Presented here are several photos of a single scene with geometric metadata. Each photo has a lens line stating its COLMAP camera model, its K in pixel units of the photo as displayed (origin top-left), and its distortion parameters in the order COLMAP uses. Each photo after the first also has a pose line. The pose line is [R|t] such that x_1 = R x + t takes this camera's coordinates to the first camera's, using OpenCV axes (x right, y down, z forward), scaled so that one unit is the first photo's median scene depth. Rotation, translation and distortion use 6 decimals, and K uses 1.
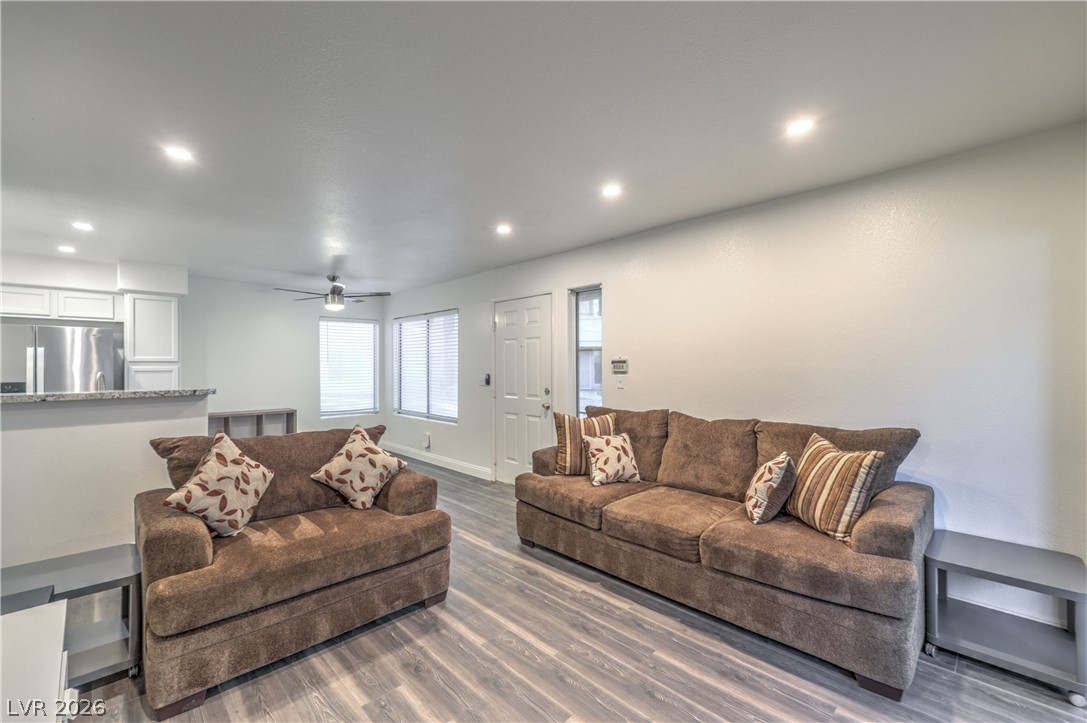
lens RADIAL K [[461.0, 0, 543.5], [0, 461.0, 361.5], [0, 0, 1]] dist [-0.002382, -0.000168]
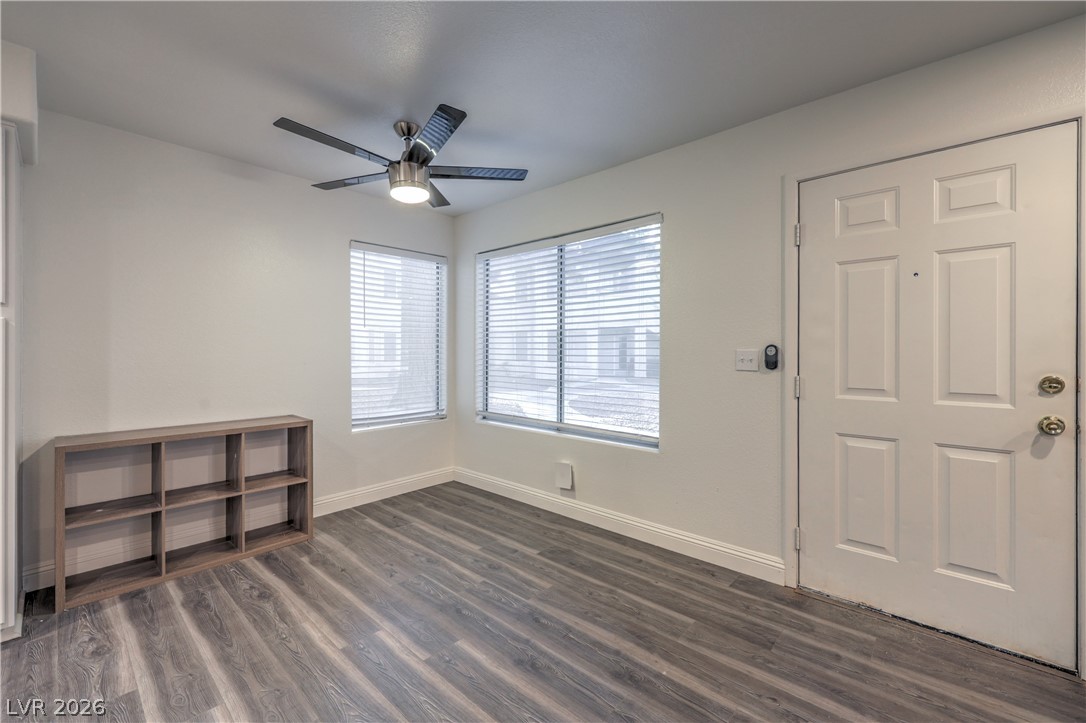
lens RADIAL K [[451.8, 0, 549.2], [0, 451.8, 351.3], [0, 0, 1]] dist [-0.002053, -0.000160]
pose [[0.997443, 0.004979, 0.071291, -0.404433], [-0.005439, 0.999966, 0.006271, 0.035062], [-0.071258, -0.006642, 0.997436, 0.638506]]
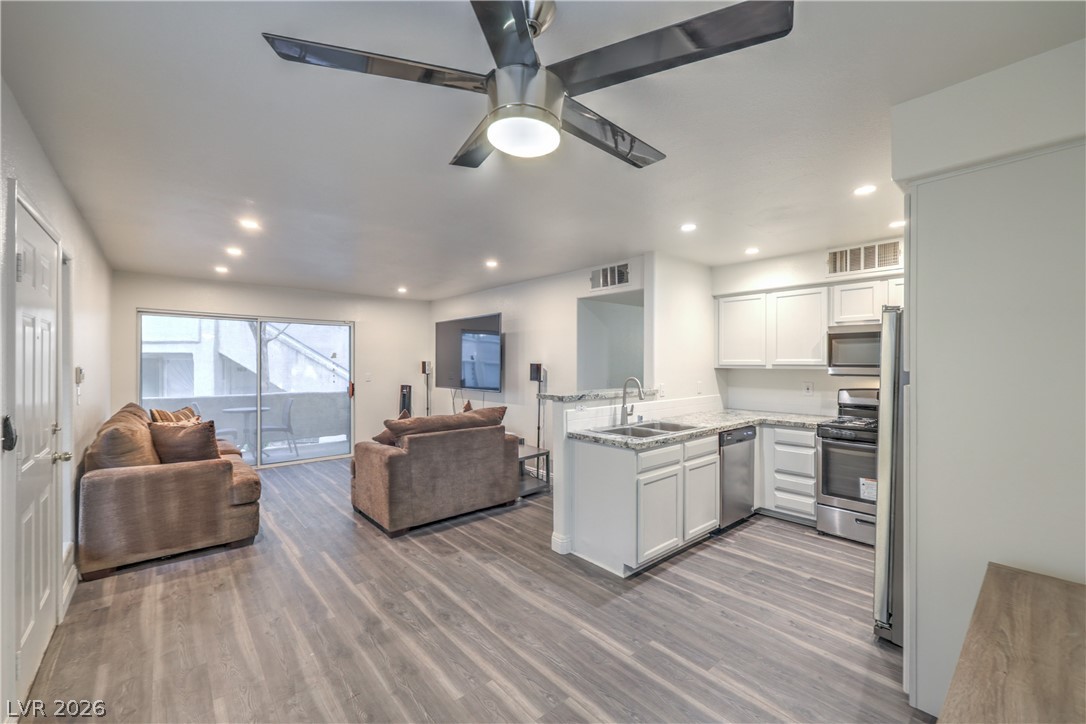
lens RADIAL K [[440.5, 0, 557.0], [0, 440.5, 364.9], [0, 0, 1]] dist [-0.001559, -0.000131]
pose [[-0.999366, 0.004468, 0.035323, -0.554236], [0.004576, 0.999985, 0.002965, -0.007599], [-0.035309, 0.003125, -0.999372, 1.412153]]
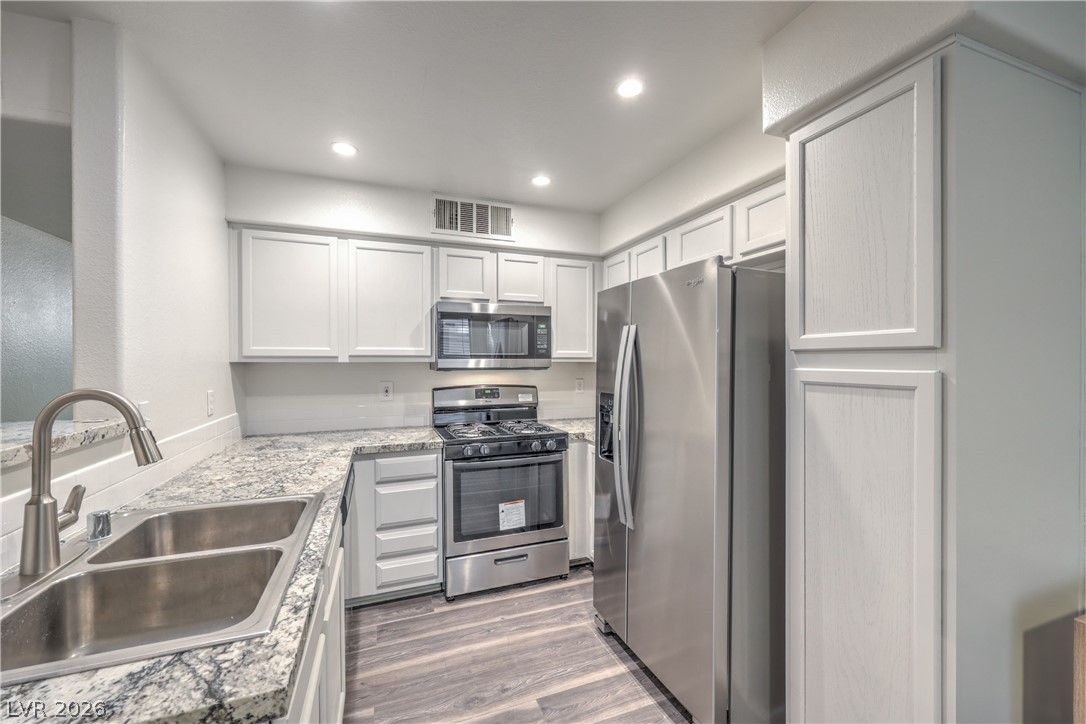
lens RADIAL K [[437.4, 0, 544.4], [0, 437.4, 362.9], [0, 0, 1]] dist [-0.001536, -0.000119]
pose [[-0.389816, 0.008798, -0.920851, -0.550027], [0.009431, 0.999940, 0.005561, 0.004960], [0.920845, -0.006517, -0.389875, 0.946145]]
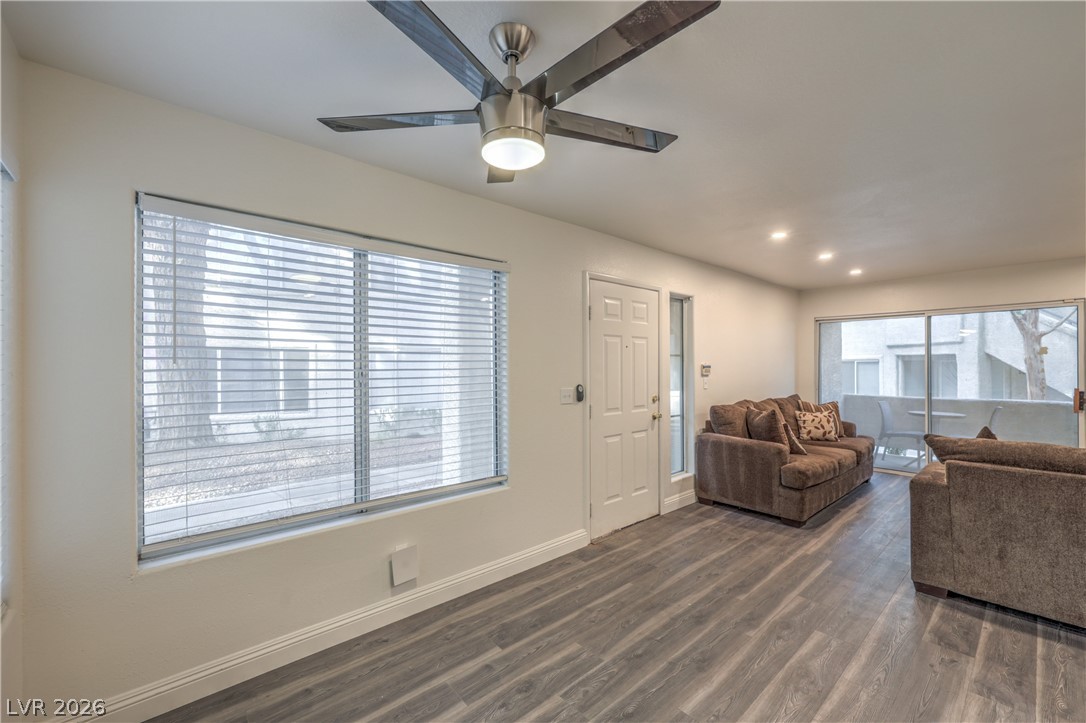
lens RADIAL K [[441.6, 0, 550.0], [0, 441.6, 368.4], [0, 0, 1]] dist [0.000501, 0.000186]
pose [[0.032723, 0.002803, 0.999461, -0.818785], [-0.000337, 0.999996, -0.002793, 0.006931], [-0.999464, -0.000246, 0.032723, 1.125866]]
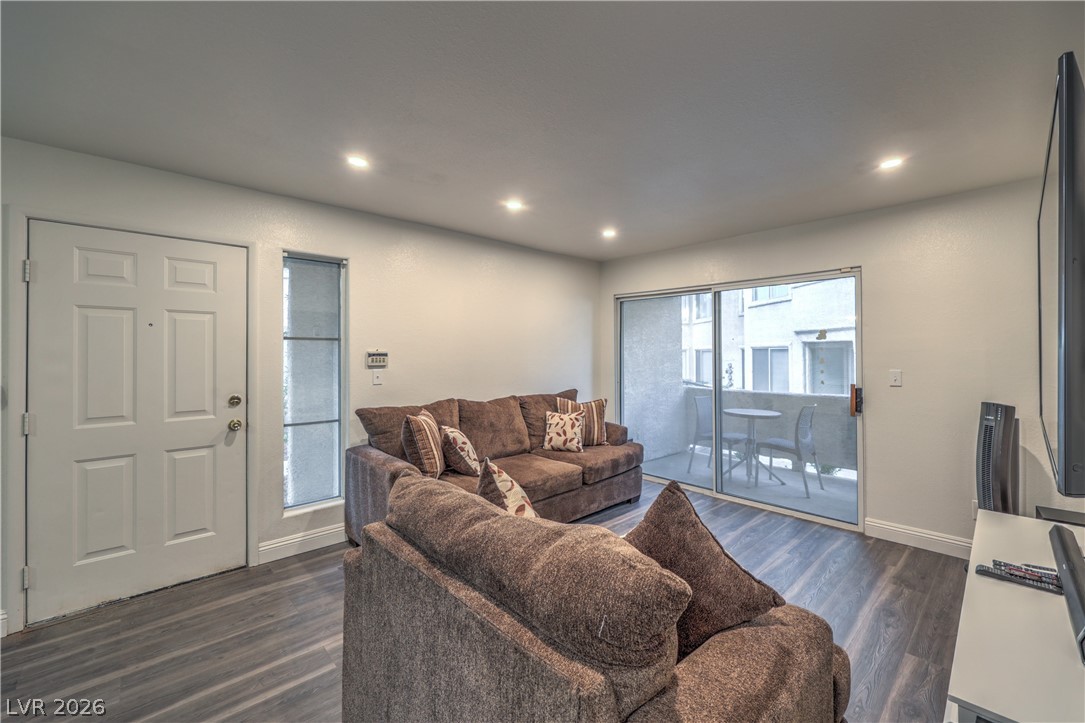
lens RADIAL K [[448.2, 0, 552.2], [0, 448.2, 351.4], [0, 0, 1]] dist [-0.000678, -0.000073]
pose [[-0.002825, 0.010440, 0.999942, -0.574881], [-0.003548, 0.999939, -0.010450, 0.001940], [-0.999990, -0.003577, -0.002788, 0.548870]]
